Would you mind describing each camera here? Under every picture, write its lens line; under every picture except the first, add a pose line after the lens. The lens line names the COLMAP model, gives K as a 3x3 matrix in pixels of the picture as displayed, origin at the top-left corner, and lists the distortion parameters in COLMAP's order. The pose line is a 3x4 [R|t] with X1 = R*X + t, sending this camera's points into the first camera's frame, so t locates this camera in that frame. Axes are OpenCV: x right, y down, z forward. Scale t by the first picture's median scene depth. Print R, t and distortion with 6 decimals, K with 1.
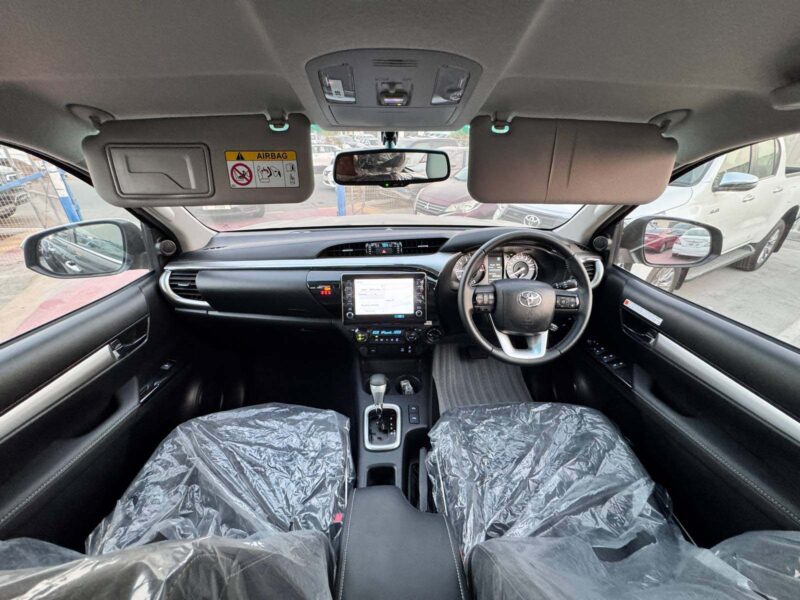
lens RADIAL K [[323.4, 0, 400.6], [0, 323.4, 297.5], [0, 0, 1]] dist [0.001343, 0.000049]
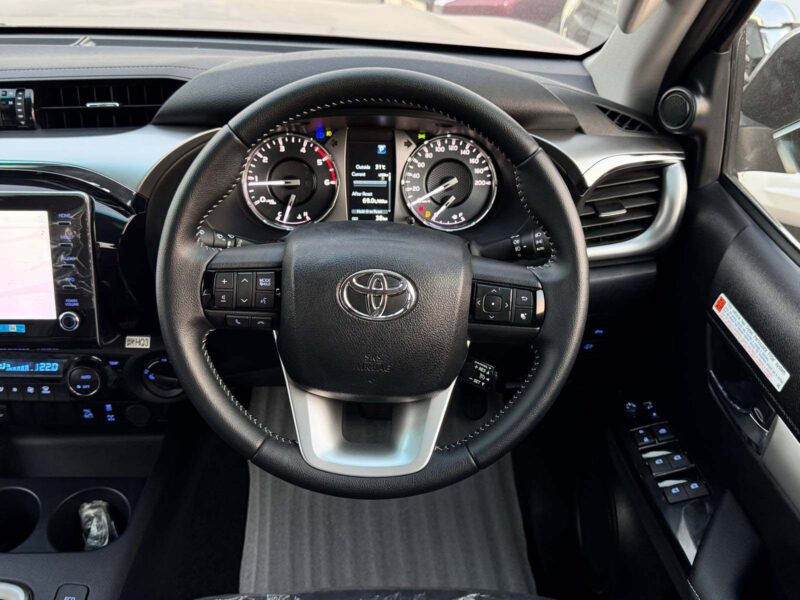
lens RADIAL K [[781.2, 0, 399.6], [0, 781.2, 300.6], [0, 0, 1]] dist [0.000804, 0.000000]
pose [[0.999632, 0.026973, 0.002923, 0.362027], [-0.027130, 0.993050, 0.114524, -0.063983], [0.000186, -0.114561, 0.993416, 0.225042]]
